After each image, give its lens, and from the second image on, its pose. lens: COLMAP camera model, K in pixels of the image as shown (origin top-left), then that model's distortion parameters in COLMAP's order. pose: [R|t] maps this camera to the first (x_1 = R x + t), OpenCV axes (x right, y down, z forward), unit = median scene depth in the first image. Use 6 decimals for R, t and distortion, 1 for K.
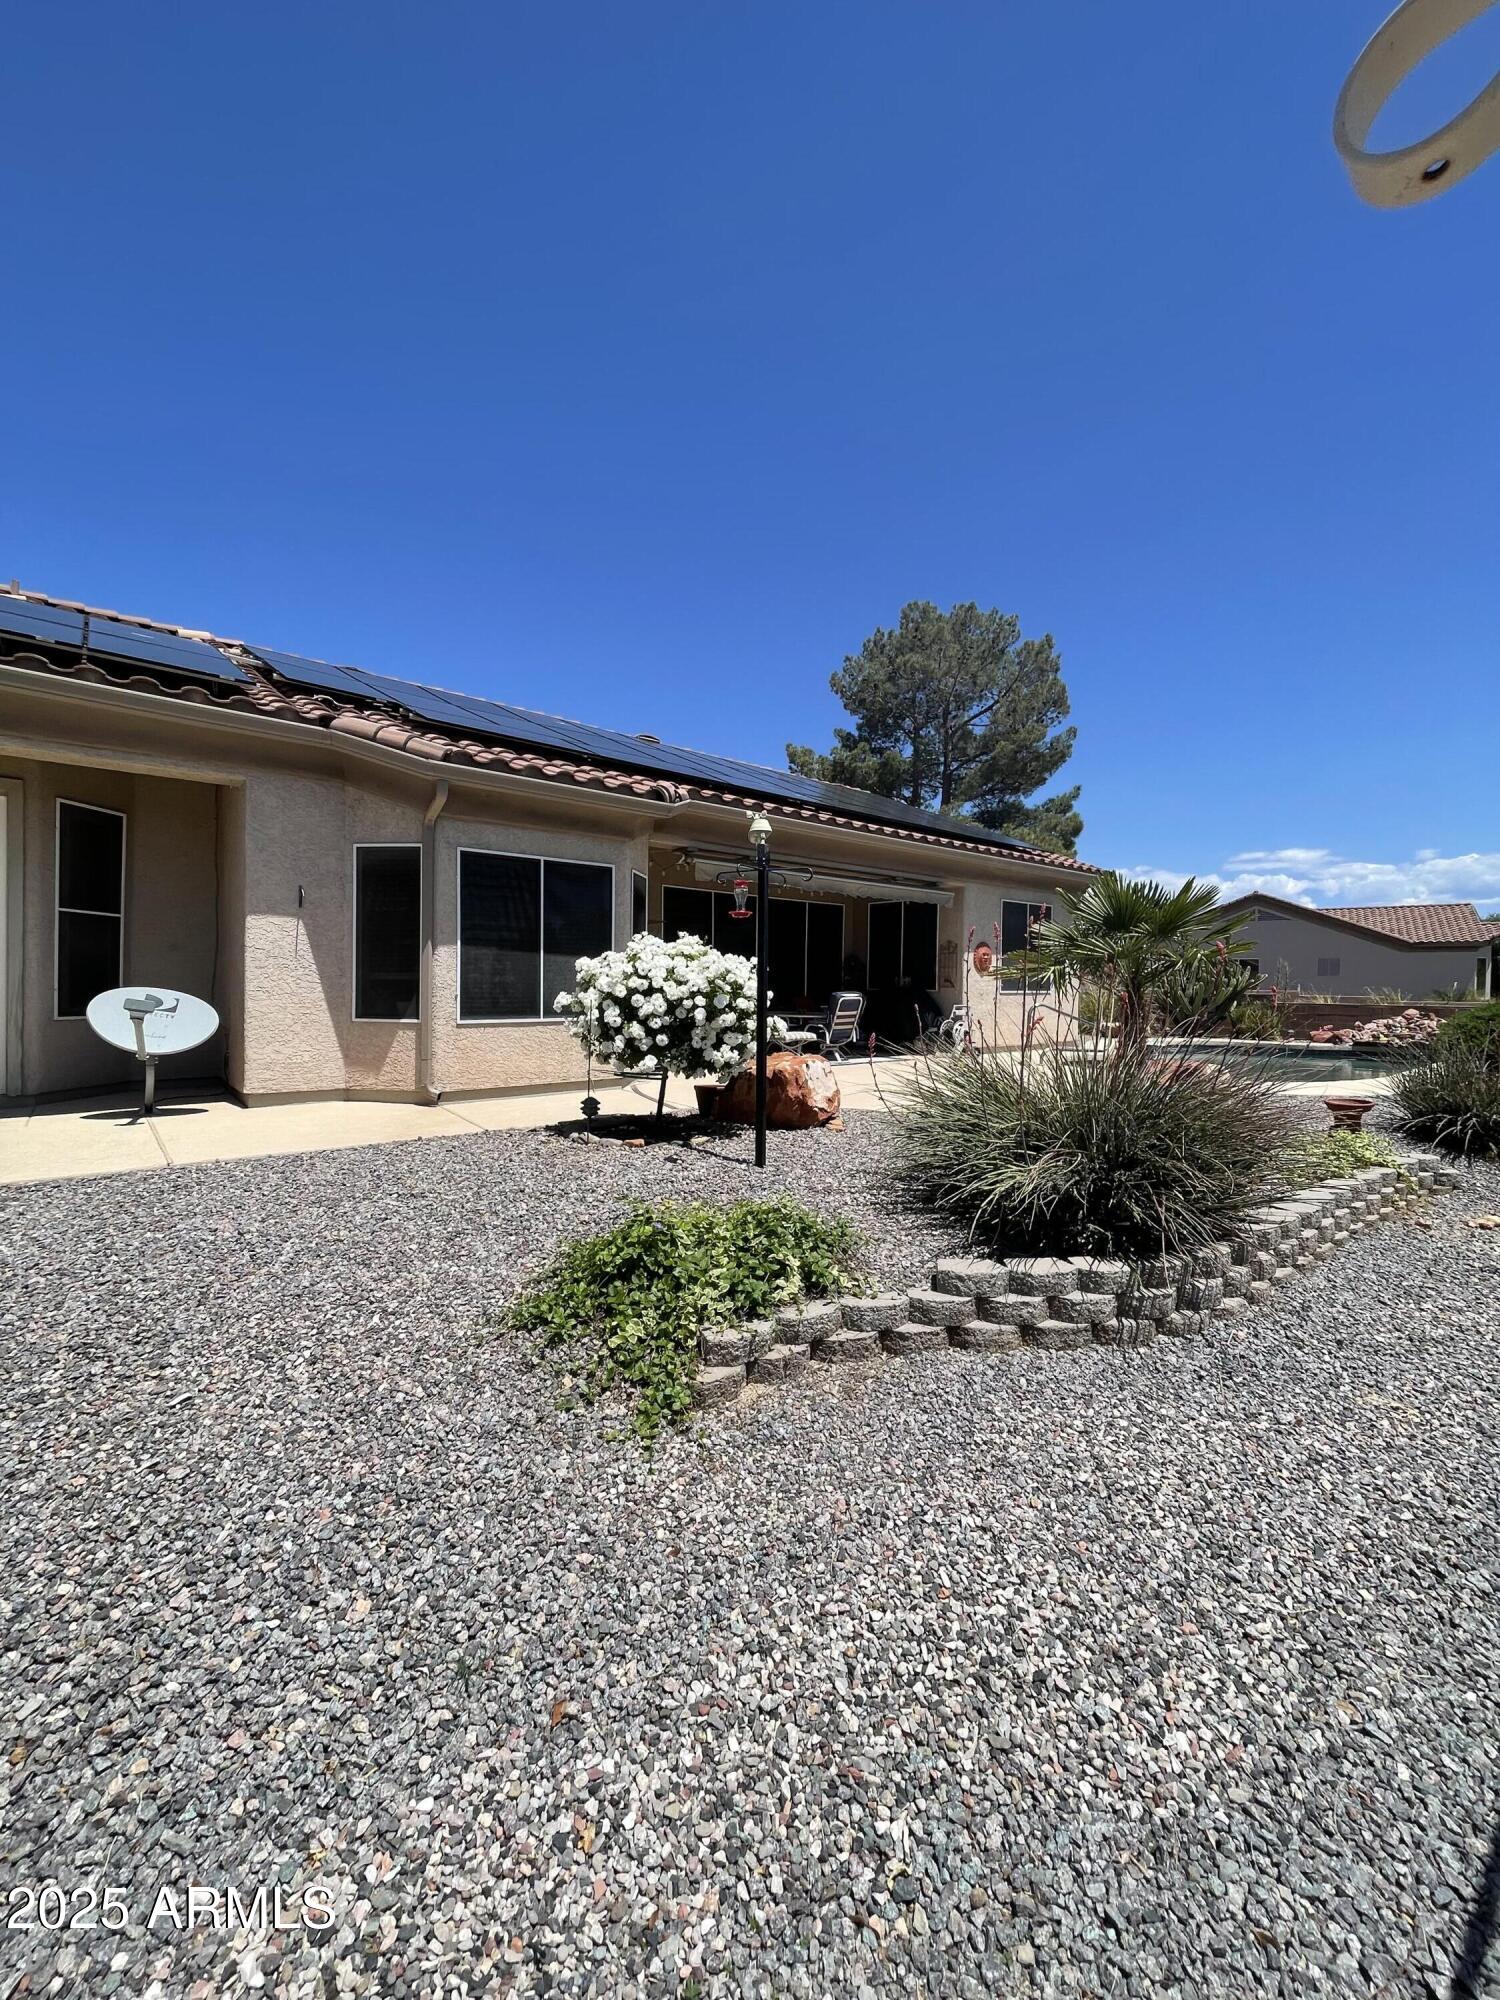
lens RADIAL K [[805.7, 0, 753.2], [0, 805.7, 1001.1], [0, 0, 1]] dist [-0.004581, -0.000398]
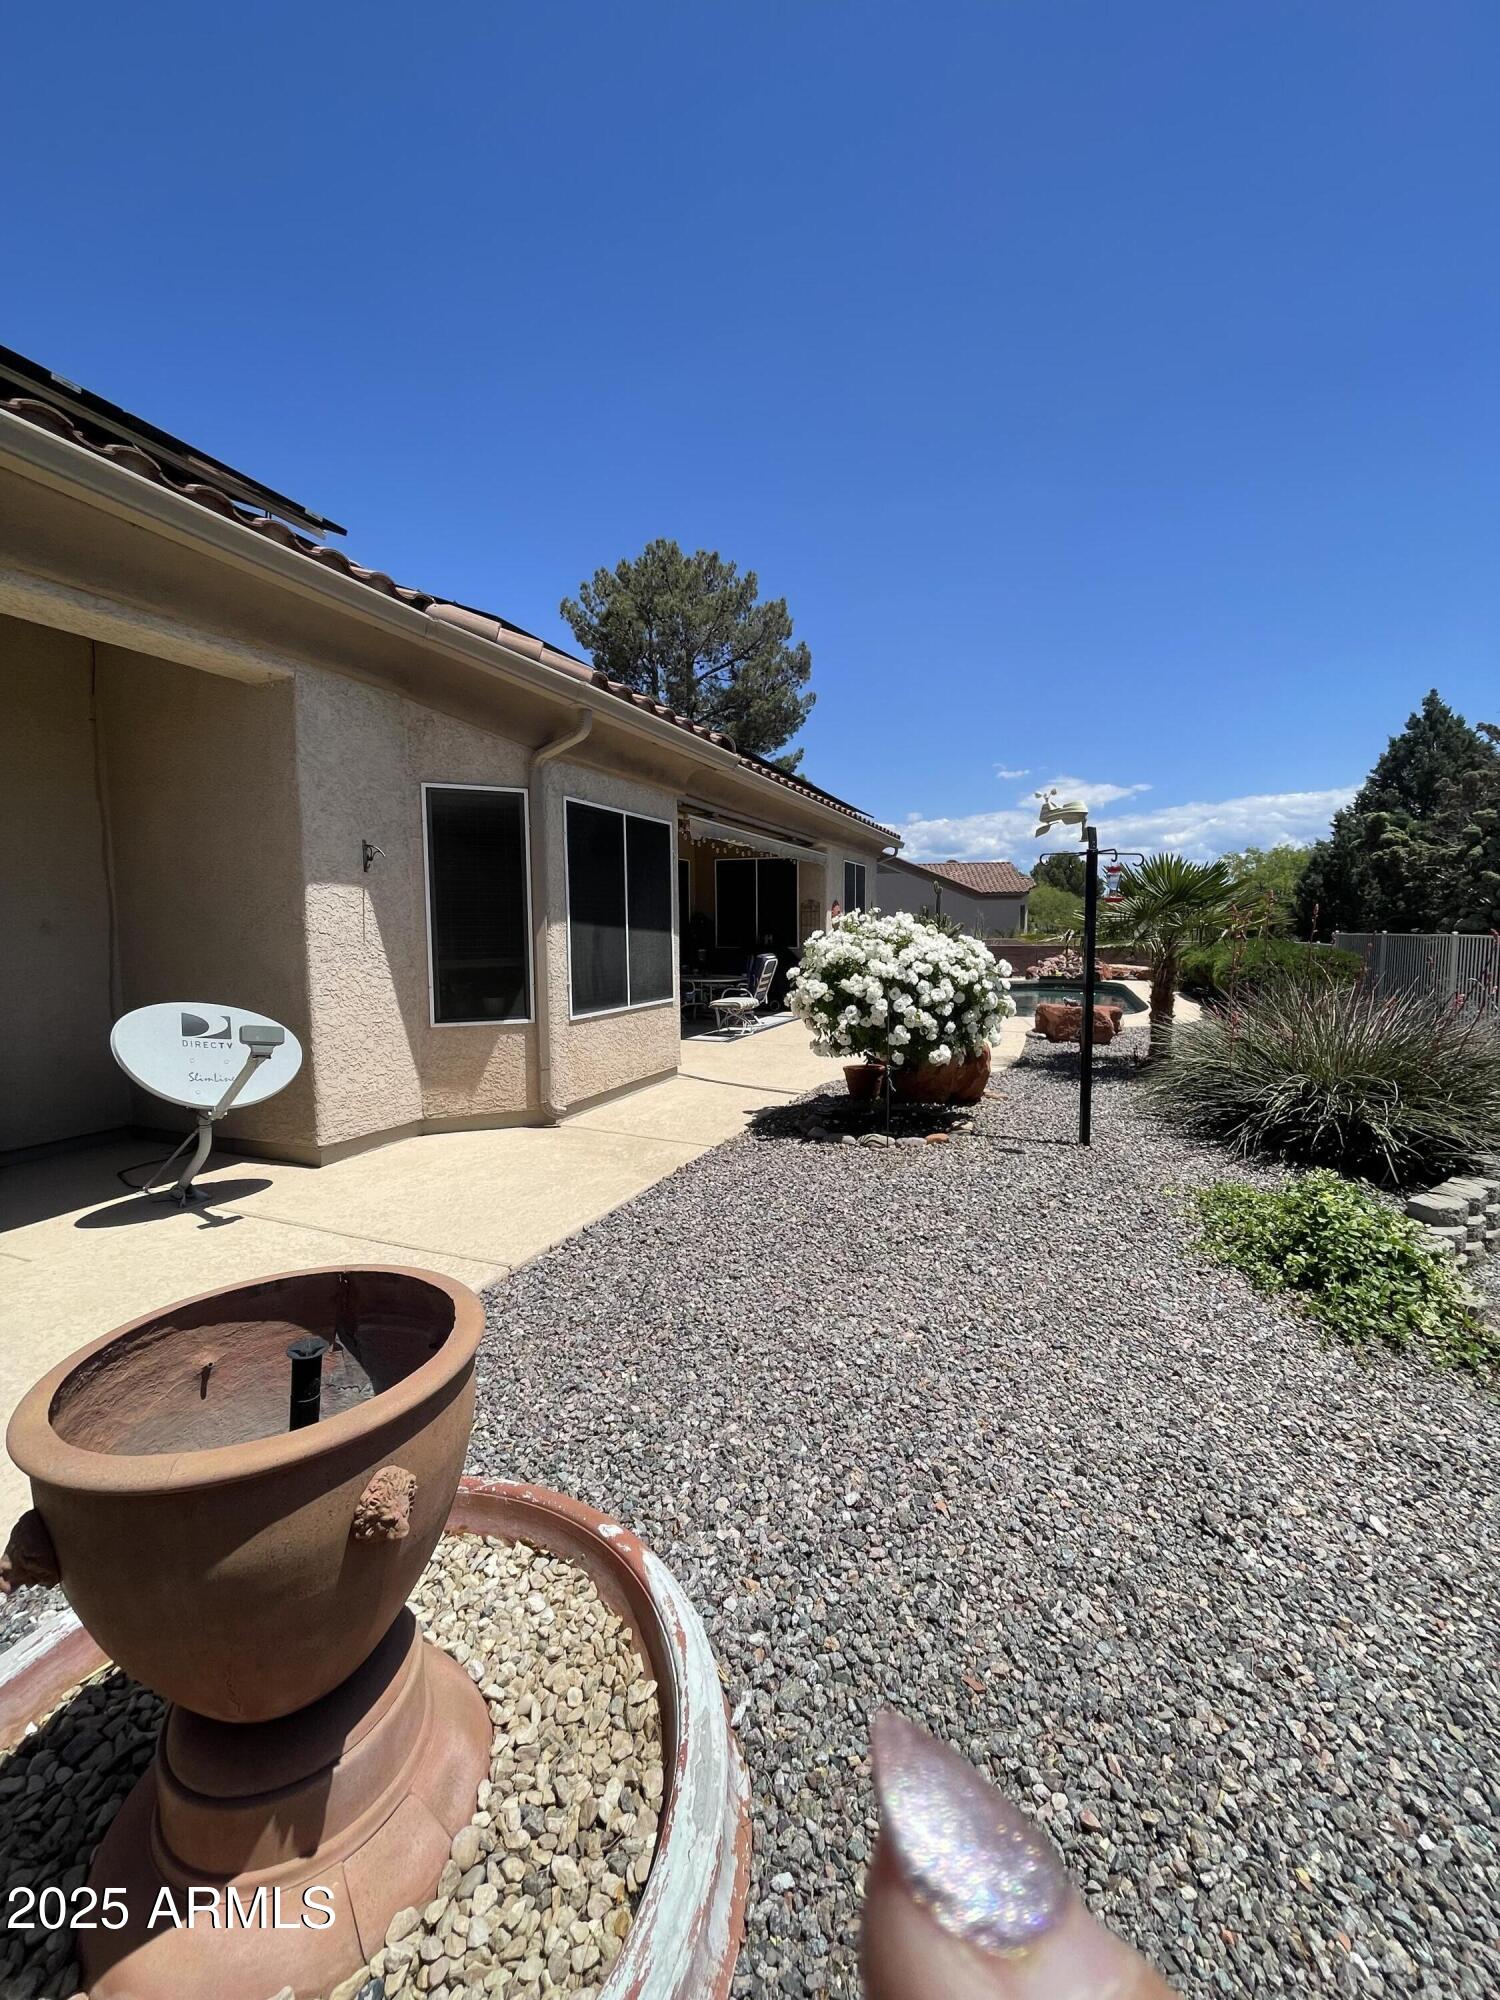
lens RADIAL K [[805.7, 0, 755.2], [0, 805.7, 1003.1], [0, 0, 1]] dist [-0.004581, -0.000398]
pose [[0.875299, -0.062394, 0.479539, -0.347585], [0.027132, 0.996416, 0.080122, -0.028460], [-0.482819, -0.057120, 0.873855, 0.126581]]
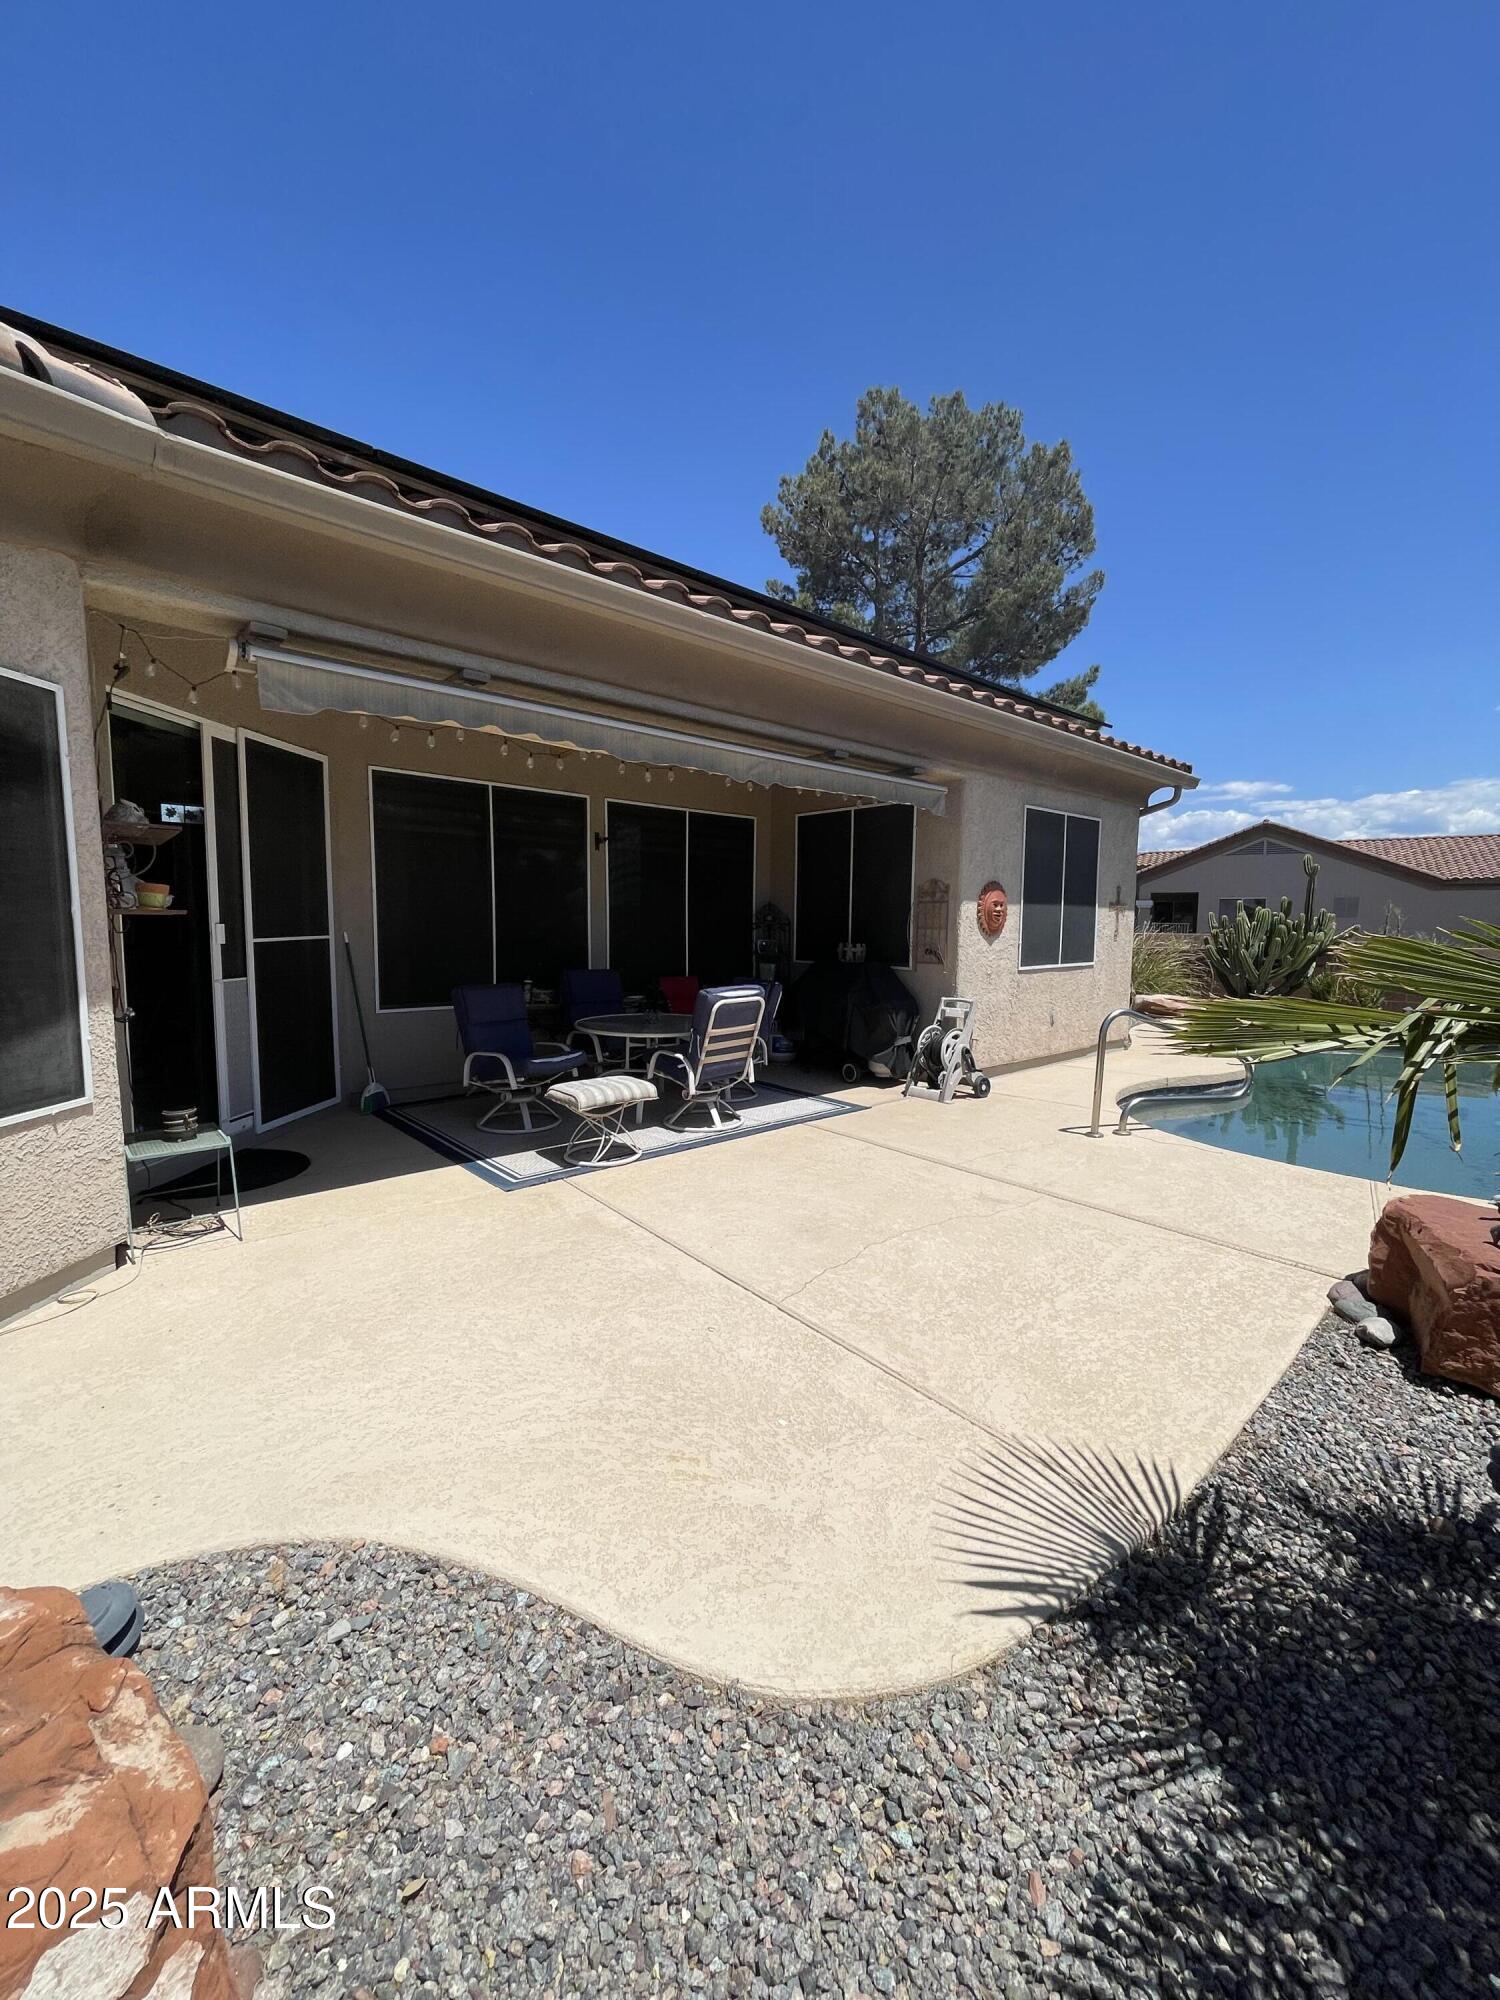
lens RADIAL K [[805.7, 0, 759.8], [0, 805.7, 1001.6], [0, 0, 1]] dist [-0.004581, -0.000398]
pose [[0.998545, -0.010196, 0.052958, 0.099272], [0.006038, 0.996927, 0.078097, -0.037051], [-0.053592, -0.077664, 0.995538, 0.474636]]
